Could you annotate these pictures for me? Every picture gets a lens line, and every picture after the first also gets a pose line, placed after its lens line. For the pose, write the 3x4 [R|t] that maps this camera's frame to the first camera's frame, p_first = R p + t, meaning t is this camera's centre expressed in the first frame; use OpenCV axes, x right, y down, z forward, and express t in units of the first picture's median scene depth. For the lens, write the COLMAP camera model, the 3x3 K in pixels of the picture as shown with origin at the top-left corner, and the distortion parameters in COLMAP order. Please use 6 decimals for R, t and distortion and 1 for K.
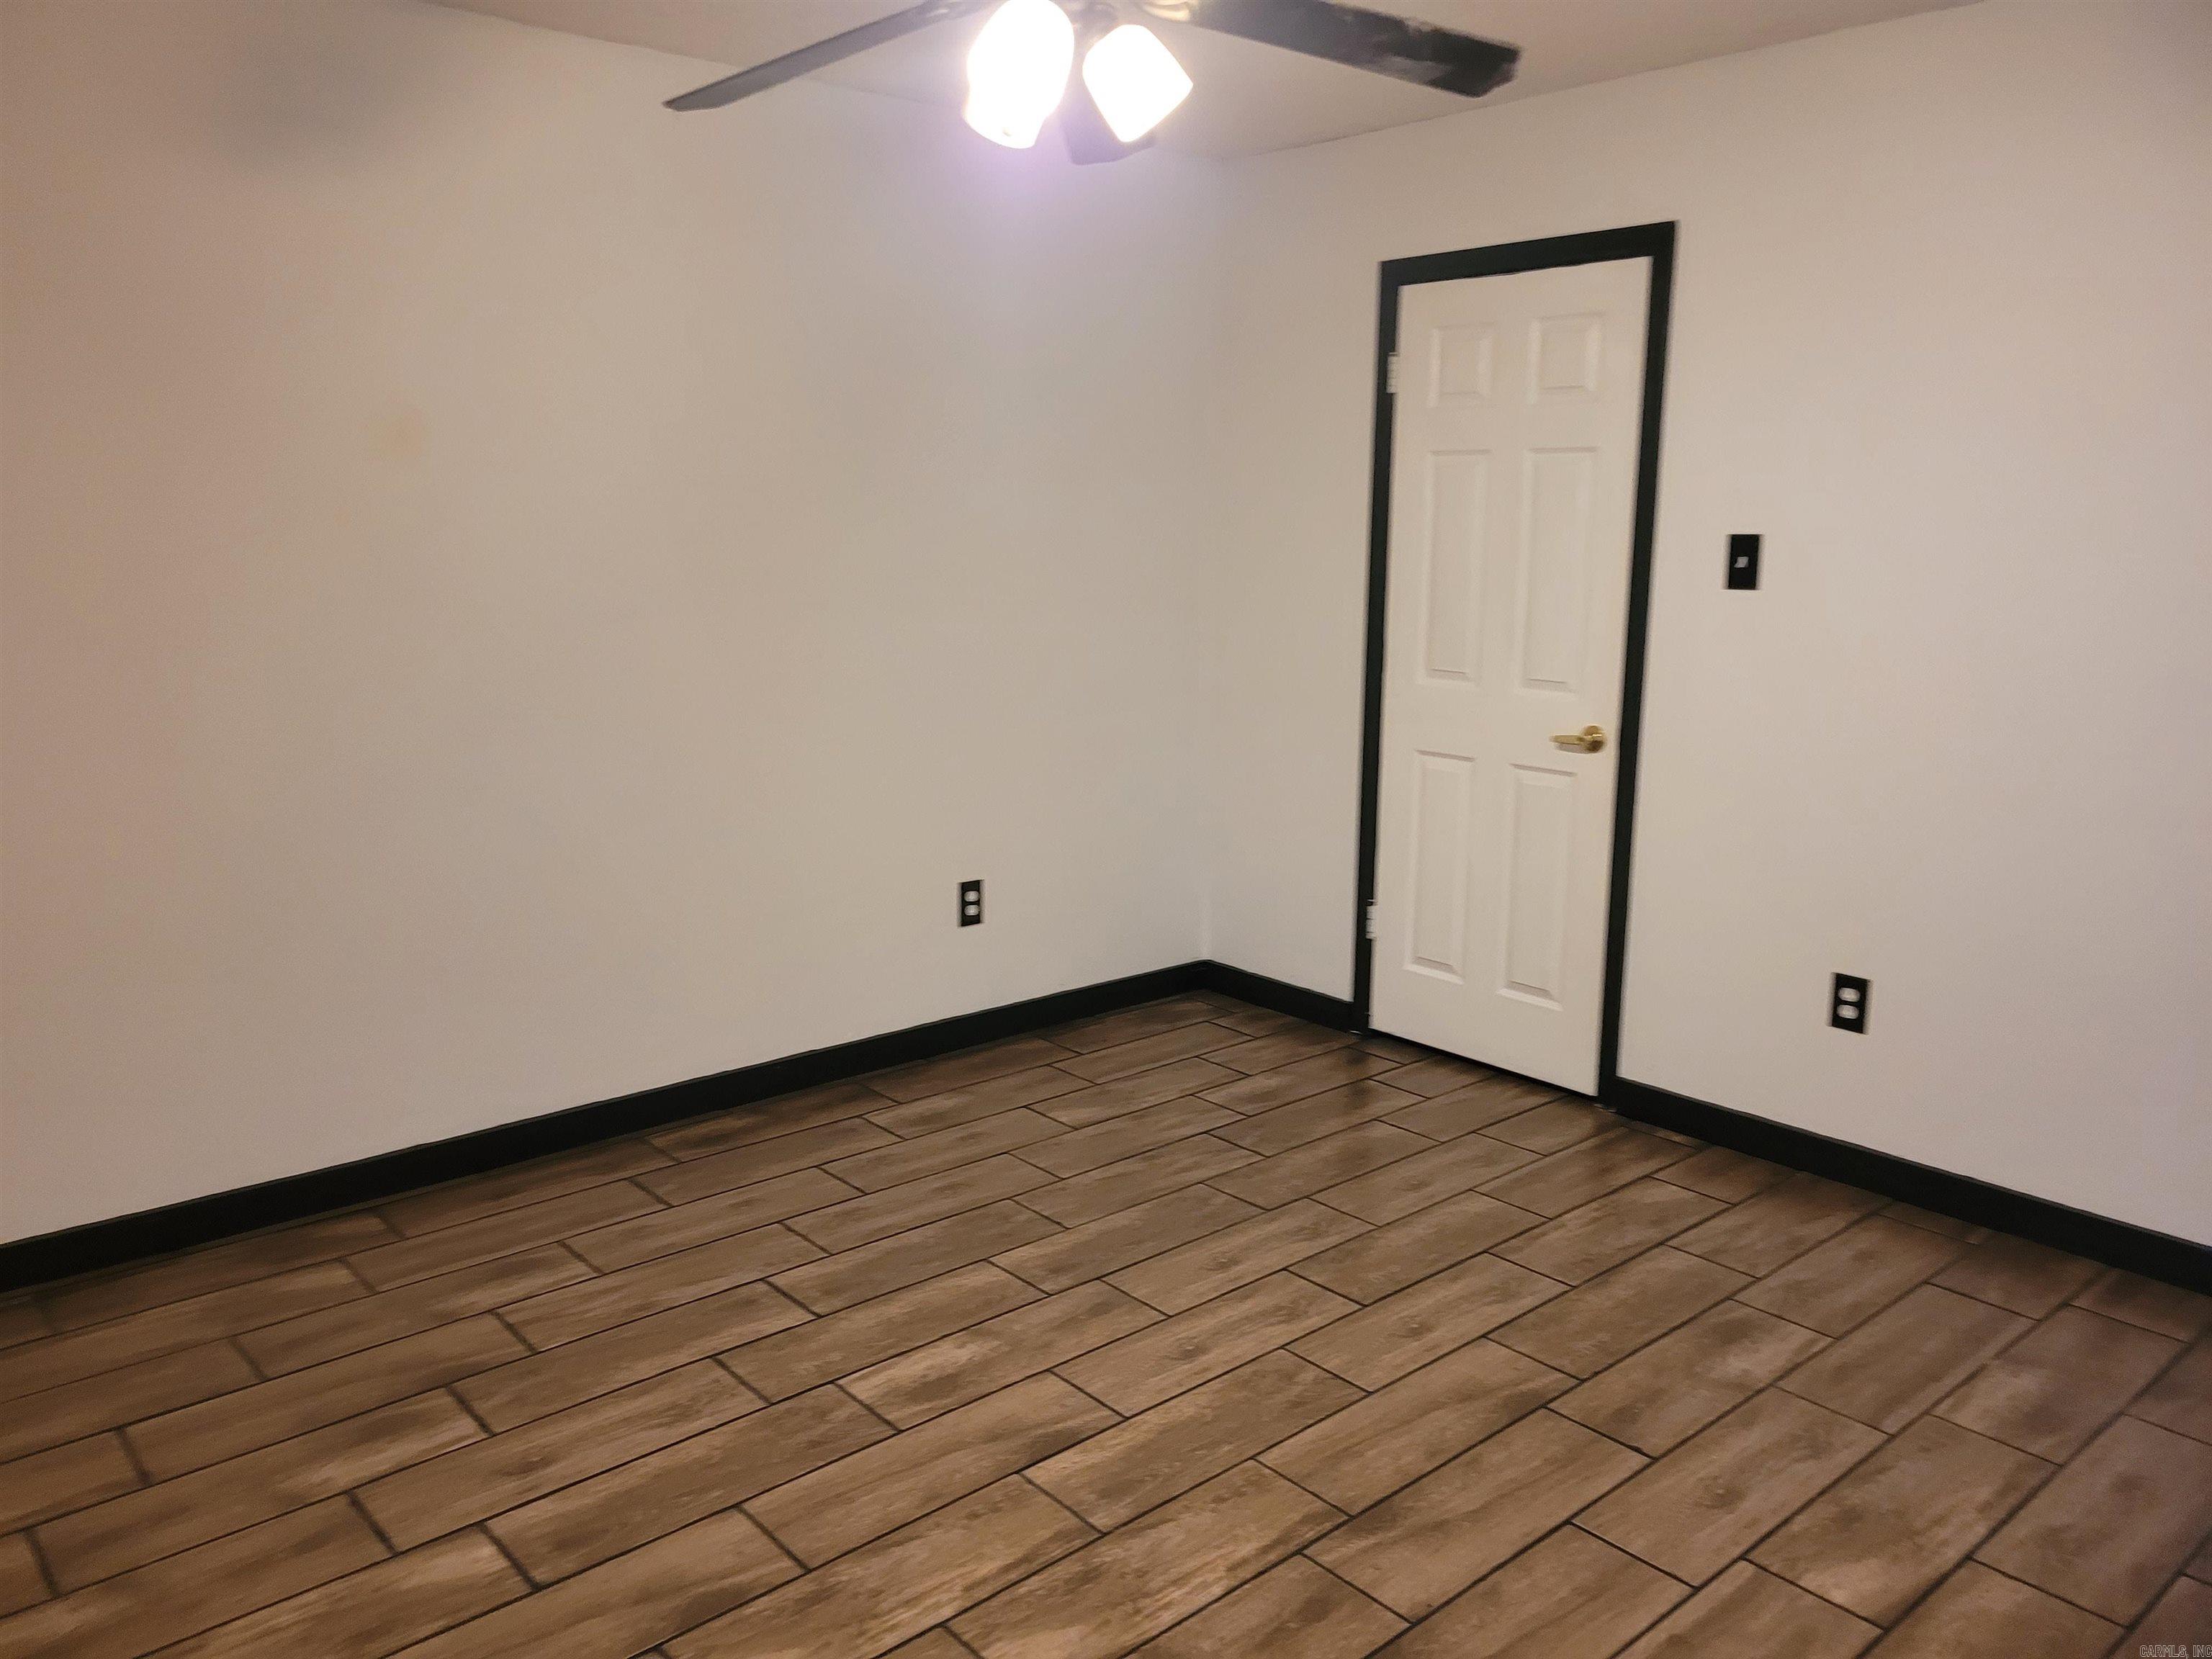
lens RADIAL K [[1660.0, 0, 1104.9], [0, 1660.0, 828.7], [0, 0, 1]] dist [0.068129, -0.035828]
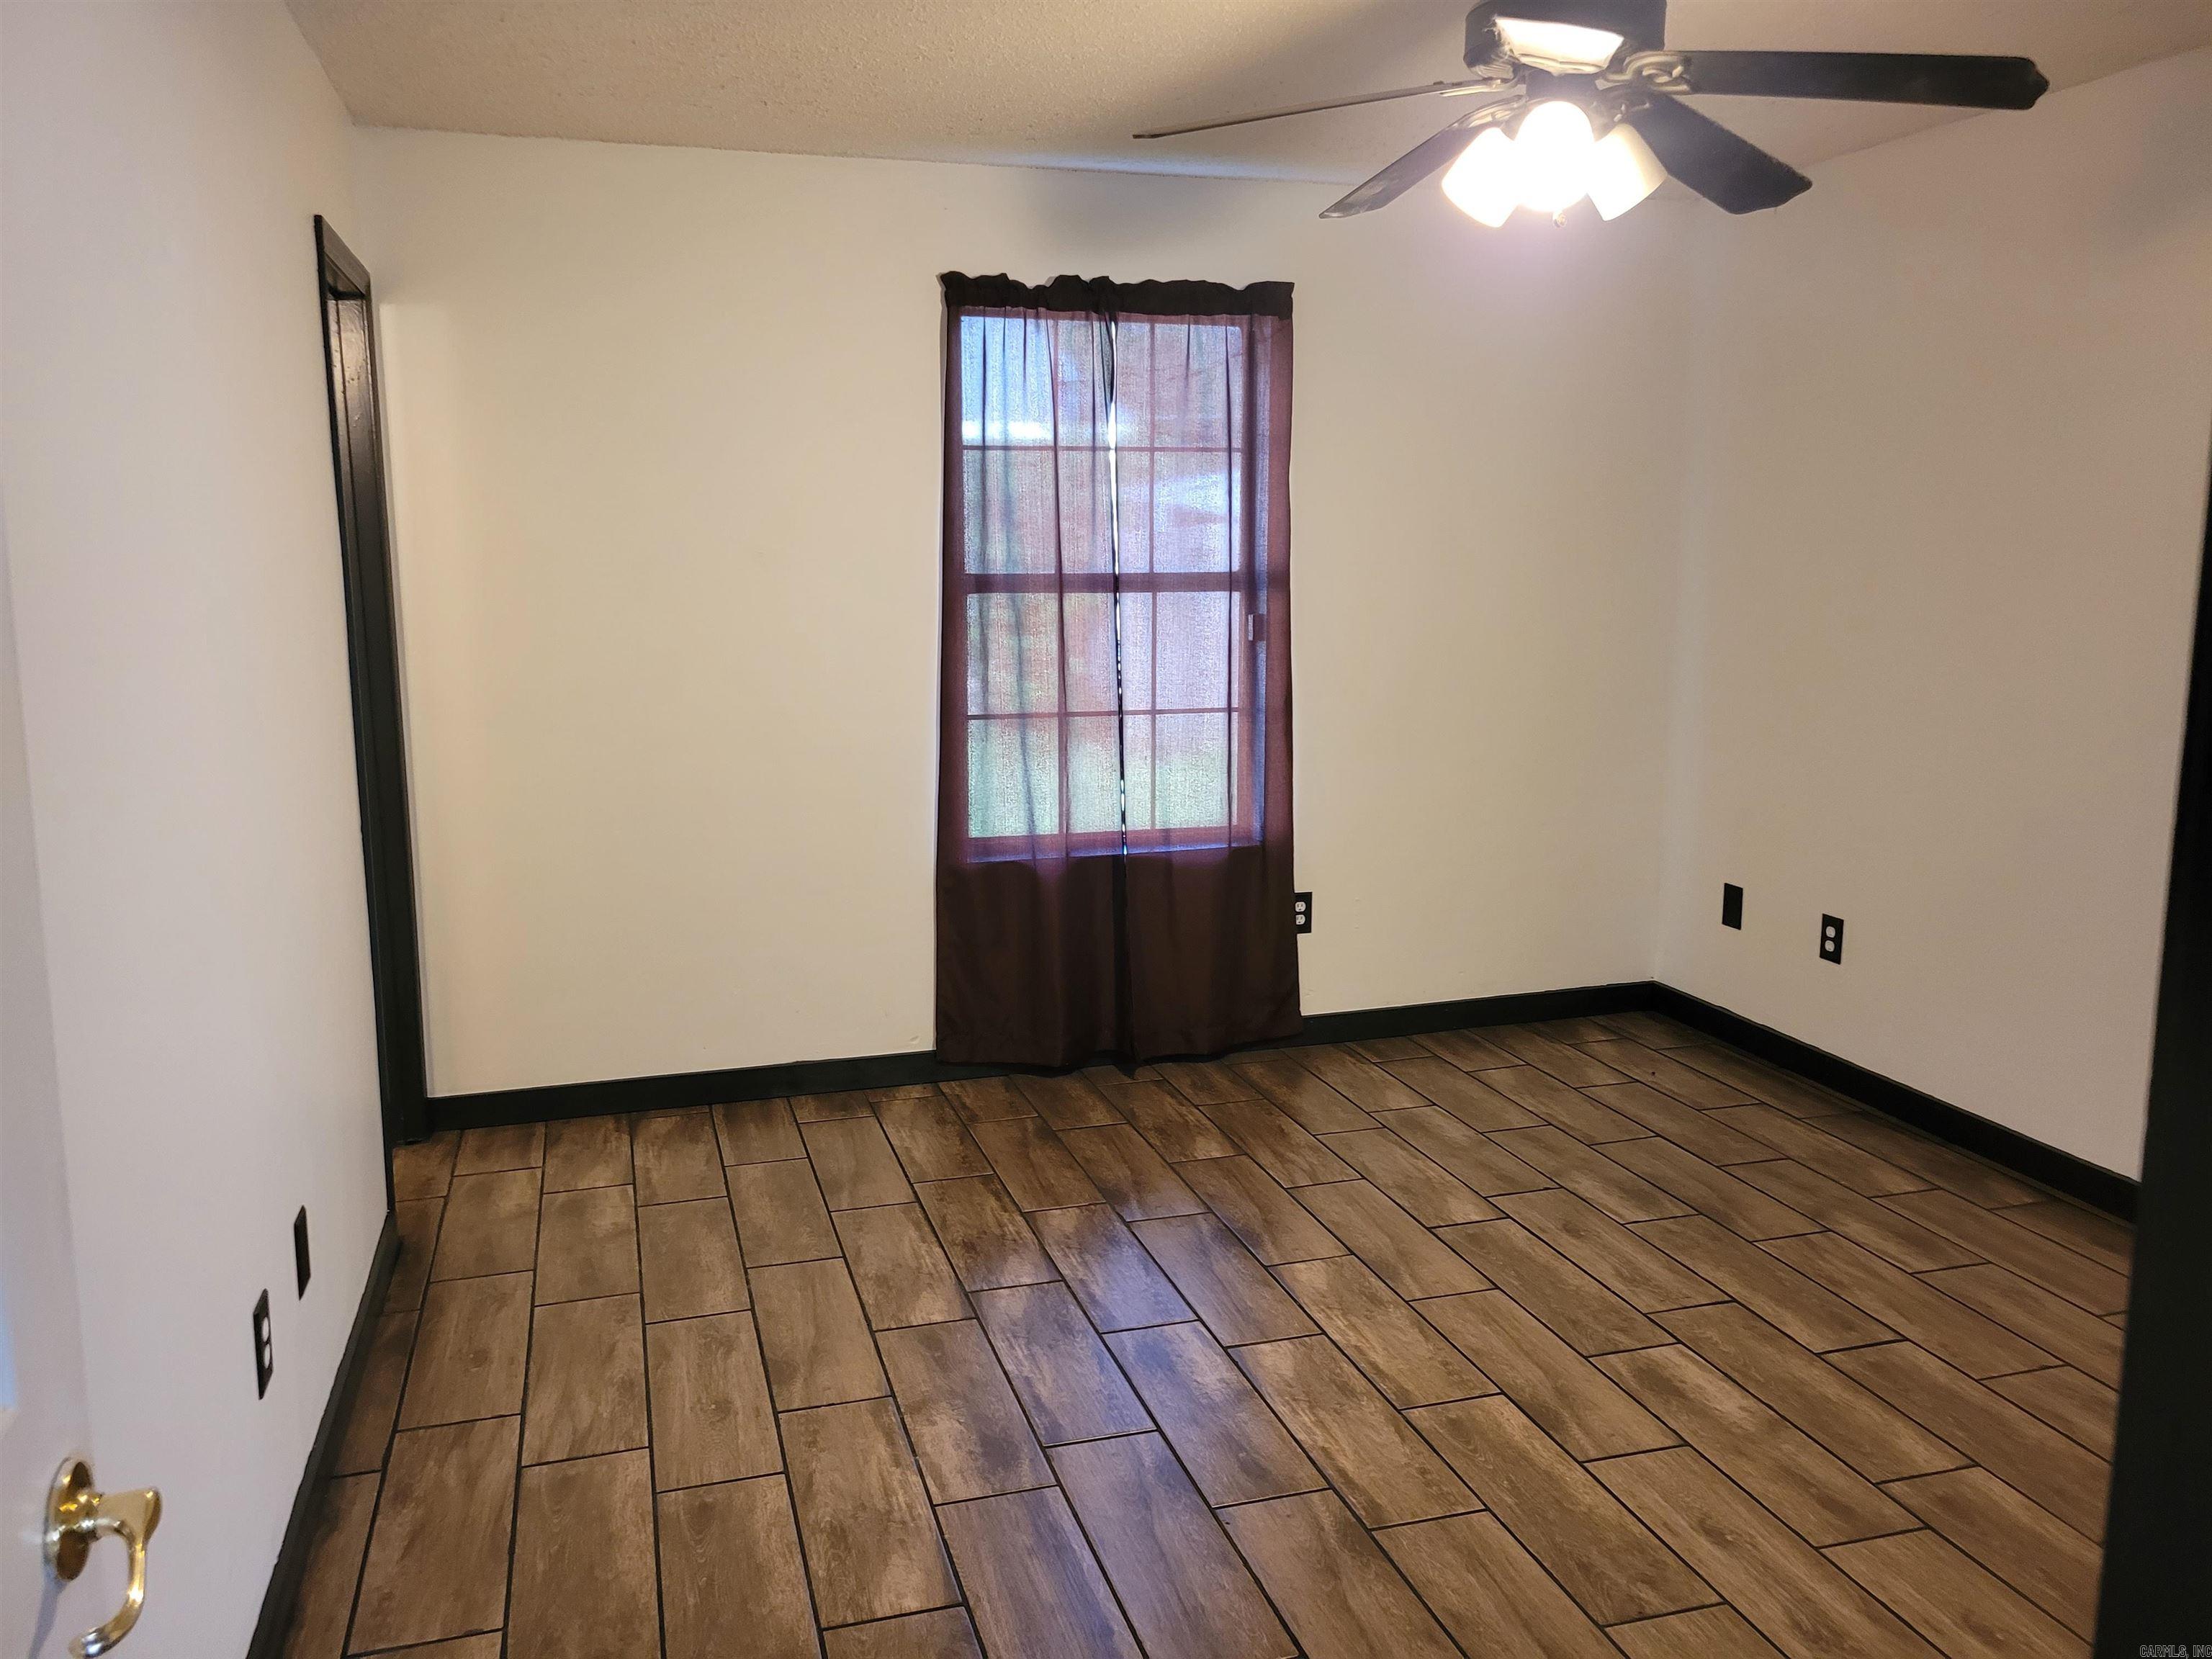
lens RADIAL K [[1660.0, 0, 1104.1], [0, 1660.0, 827.3], [0, 0, 1]] dist [0.068129, -0.035828]
pose [[-0.408510, 0.148648, -0.900568, 0.959296], [-0.174978, 0.955596, 0.237103, -0.193937], [0.895825, 0.254439, -0.364361, 0.998208]]
